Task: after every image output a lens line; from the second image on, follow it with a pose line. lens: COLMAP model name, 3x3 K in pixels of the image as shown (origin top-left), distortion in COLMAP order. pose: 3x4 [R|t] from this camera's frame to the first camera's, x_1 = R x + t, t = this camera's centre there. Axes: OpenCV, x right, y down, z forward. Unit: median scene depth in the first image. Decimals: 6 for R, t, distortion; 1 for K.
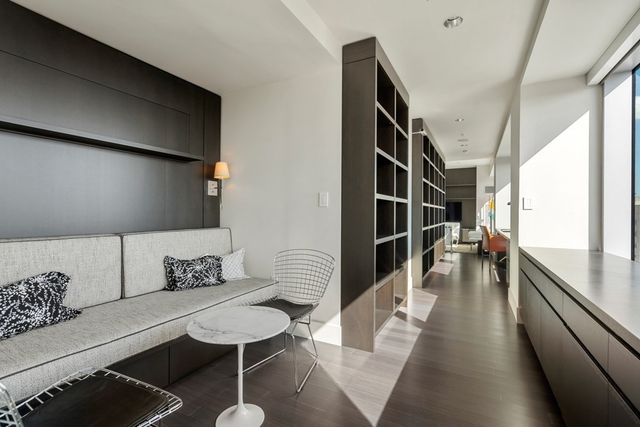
lens RADIAL K [[289.2, 0, 320.1], [0, 289.2, 213.7], [0, 0, 1]] dist [-0.001395, -0.001732]
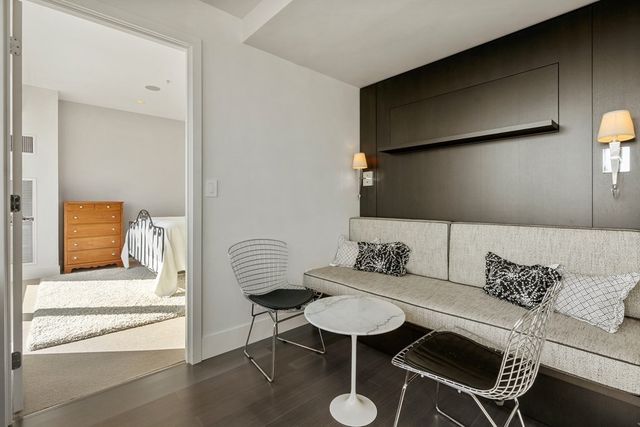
lens RADIAL K [[289.2, 0, 321.1], [0, 289.2, 203.4], [0, 0, 1]] dist [-0.001395, -0.001732]
pose [[-0.312682, -0.003507, -0.949851, 0.543843], [-0.003900, 0.999989, -0.002408, 0.003806], [0.949850, 0.002952, -0.312692, 0.931158]]
